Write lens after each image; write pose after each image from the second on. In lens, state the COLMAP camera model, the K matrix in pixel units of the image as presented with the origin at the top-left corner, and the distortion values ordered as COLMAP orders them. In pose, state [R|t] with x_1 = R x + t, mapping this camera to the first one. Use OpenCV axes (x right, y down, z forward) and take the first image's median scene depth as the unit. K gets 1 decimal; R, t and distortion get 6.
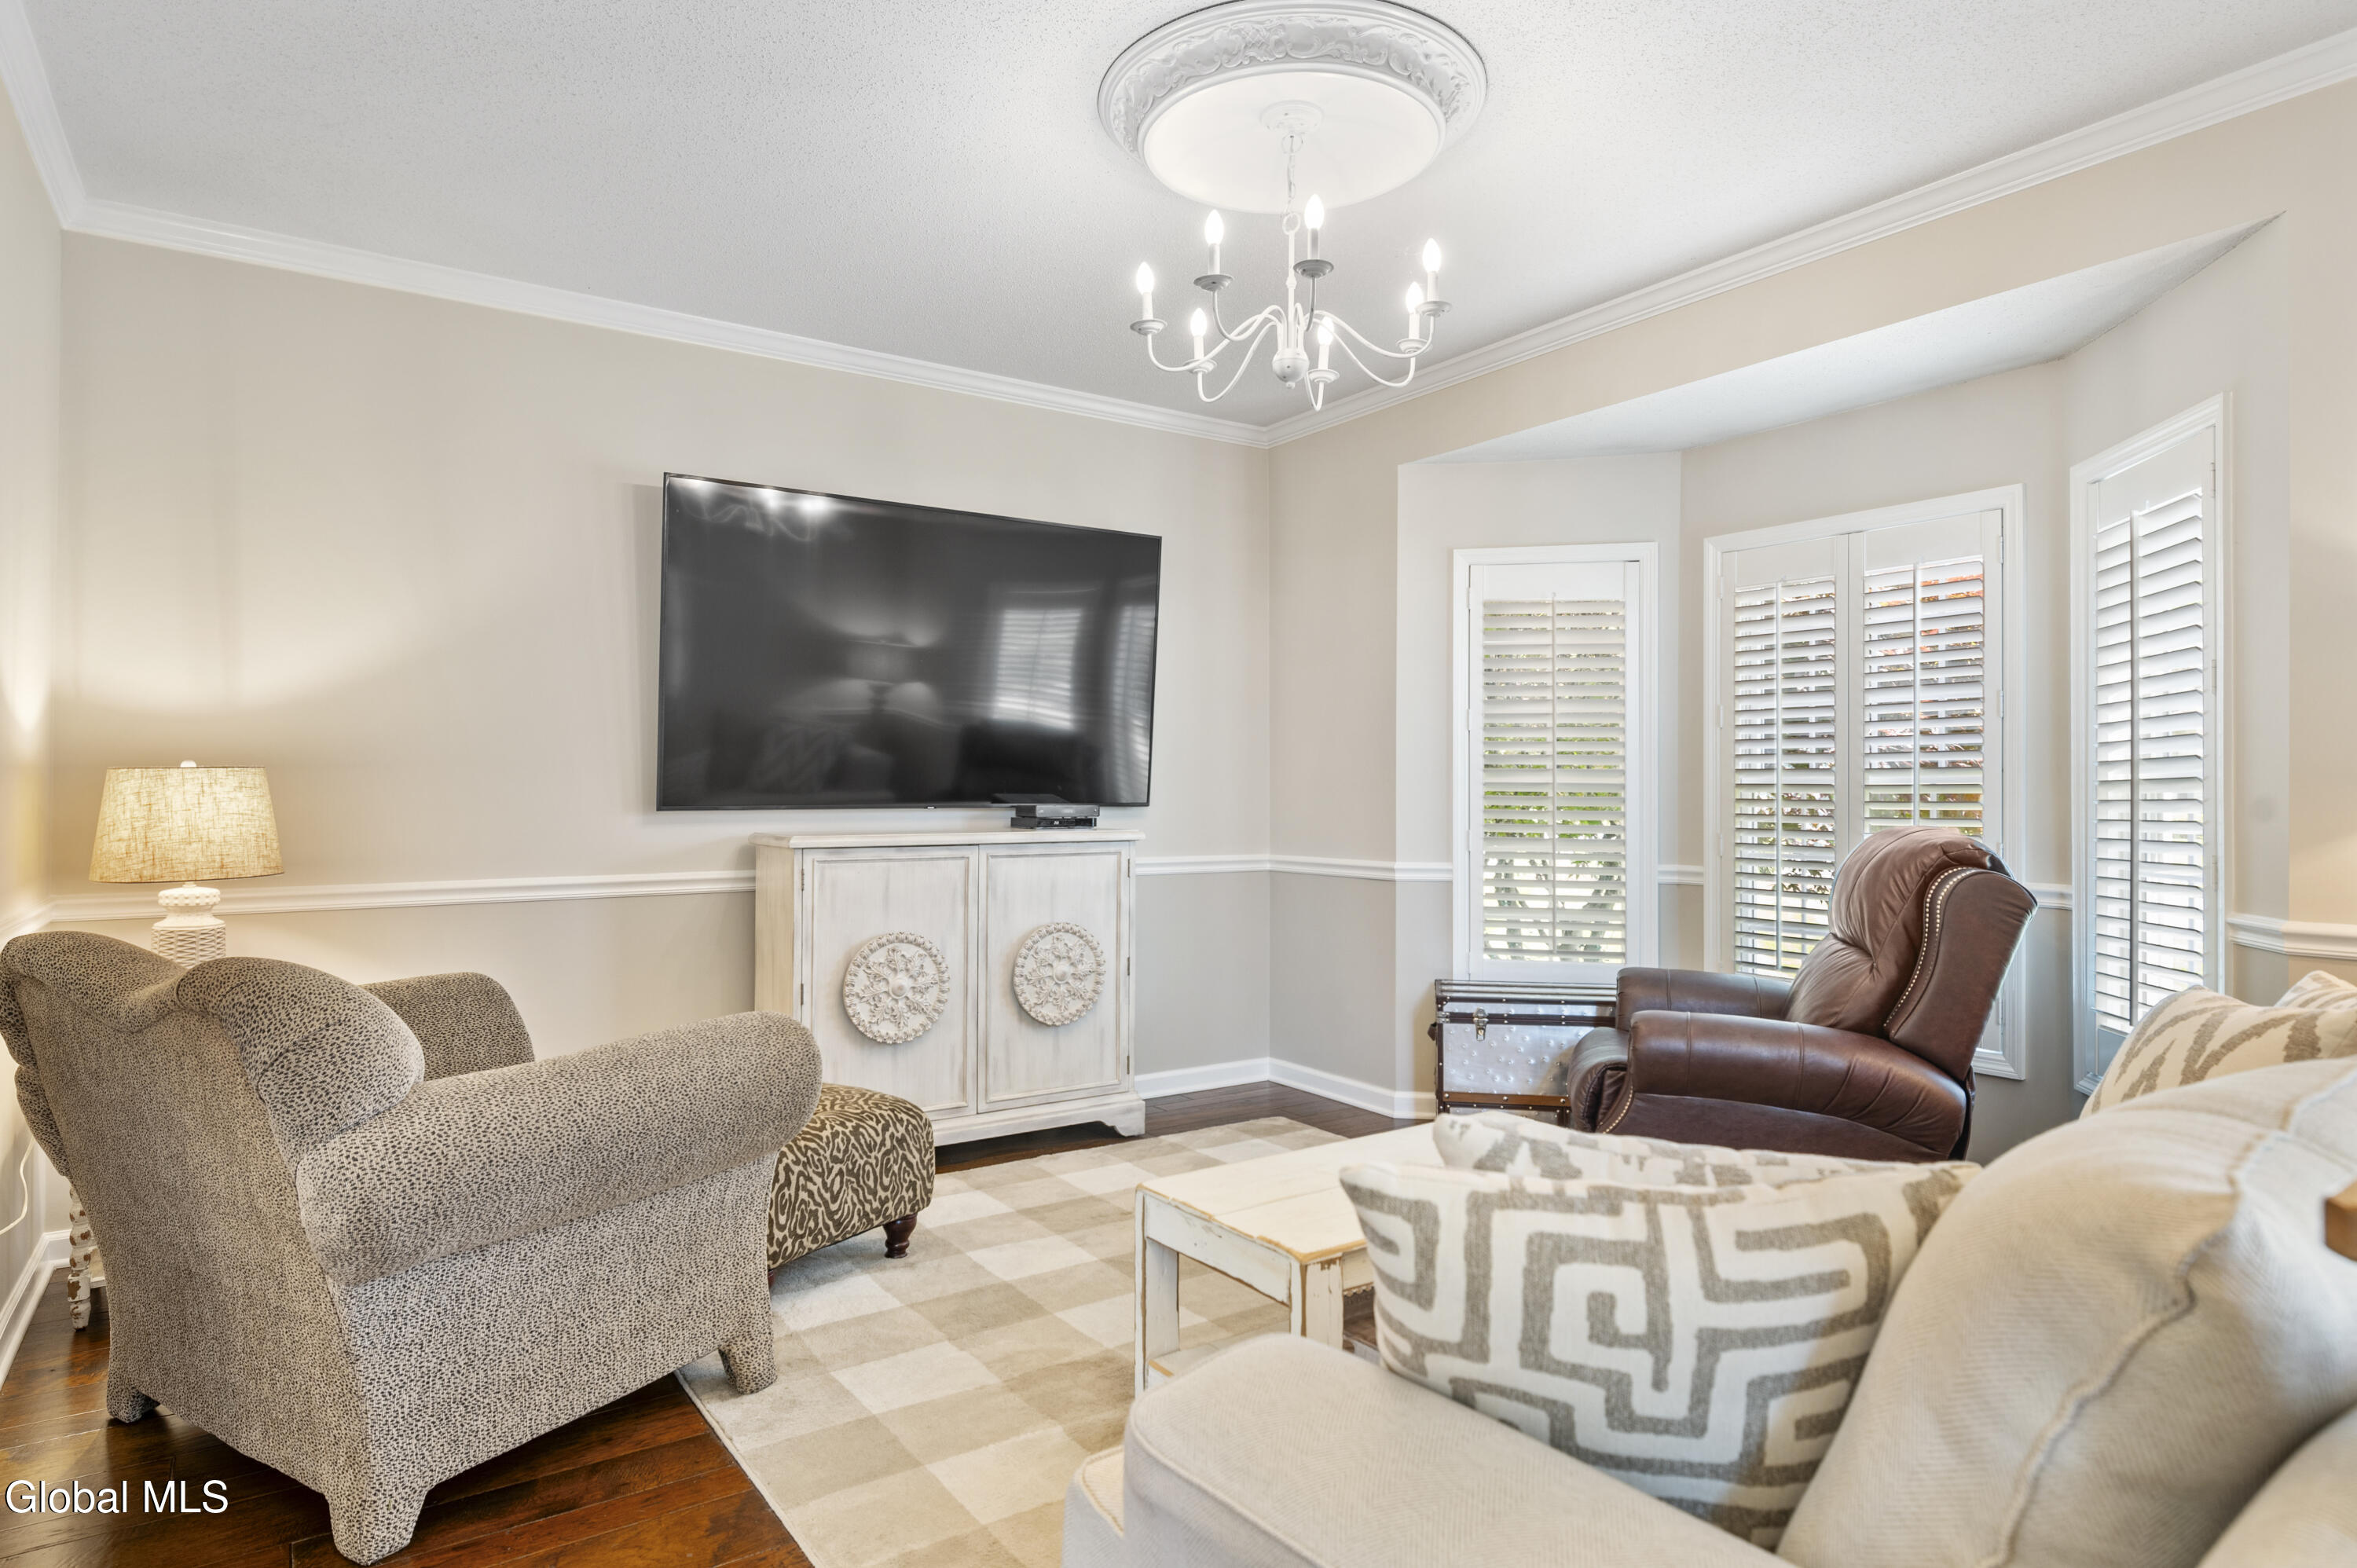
lens RADIAL K [[1245.3, 0, 1180.0], [0, 1245.3, 786.0], [0, 0, 1]] dist [0.002301, 0.000322]
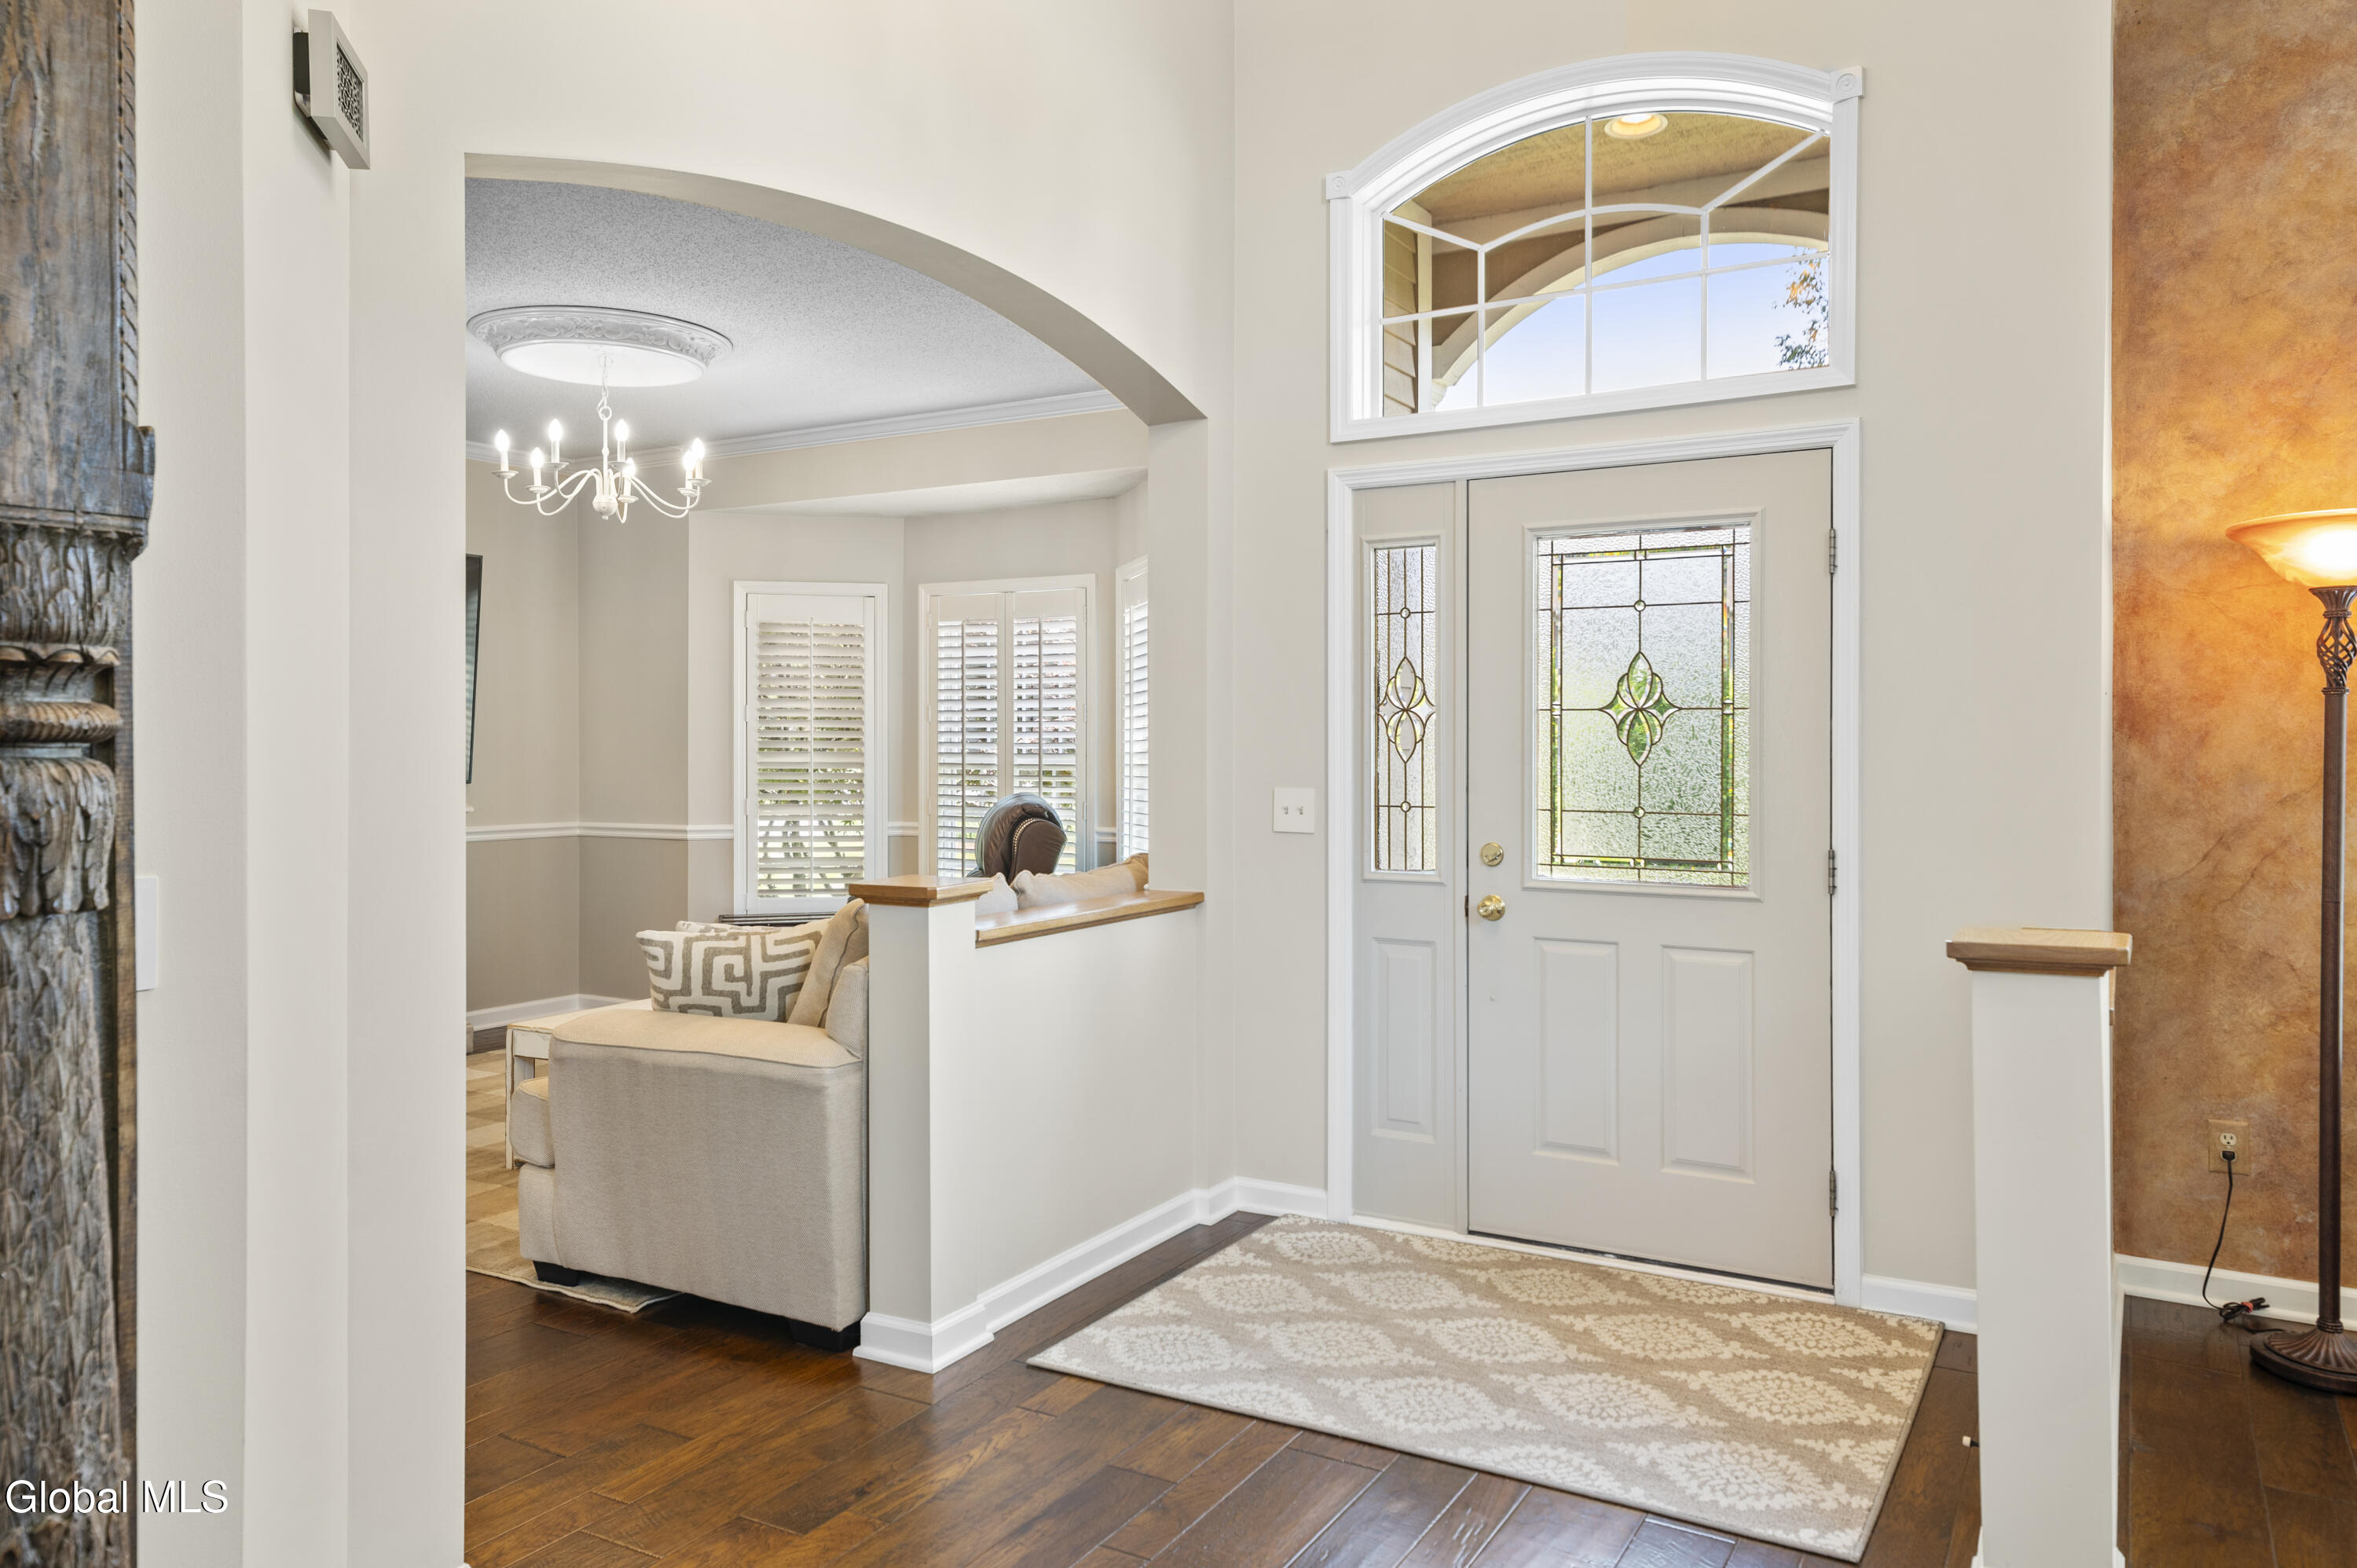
lens RADIAL K [[1606.4, 0, 1192.4], [0, 1606.4, 738.8], [0, 0, 1]] dist [0.027401, 0.001326]
pose [[0.898828, -0.002758, 0.438292, -0.121706], [0.000185, 0.999983, 0.005912, -0.053148], [-0.438301, -0.005233, 0.898813, -1.017086]]
